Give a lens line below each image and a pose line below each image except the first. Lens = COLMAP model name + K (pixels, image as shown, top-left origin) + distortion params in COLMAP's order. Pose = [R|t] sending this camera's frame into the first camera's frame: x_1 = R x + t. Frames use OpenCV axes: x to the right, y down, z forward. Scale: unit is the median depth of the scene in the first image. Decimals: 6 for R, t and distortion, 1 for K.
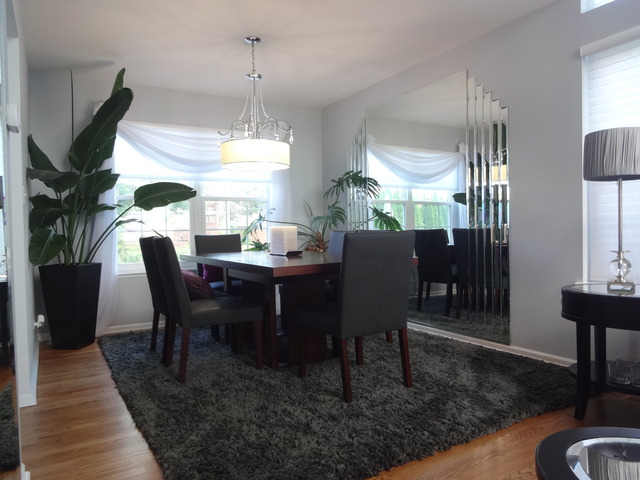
lens RADIAL K [[469.1, 0, 319.9], [0, 469.1, 236.7], [0, 0, 1]] dist [0.000571, -0.013355]
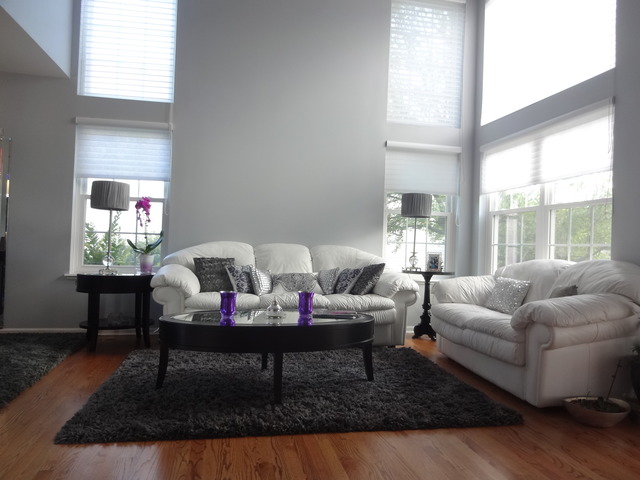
lens RADIAL K [[469.1, 0, 319.9], [0, 469.1, 239.9], [0, 0, 1]] dist [0.000571, -0.013355]
pose [[0.352726, 0.033996, 0.935109, -0.589590], [-0.014164, 0.999419, -0.030992, 0.028665], [-0.935619, -0.002313, 0.353003, -0.282413]]
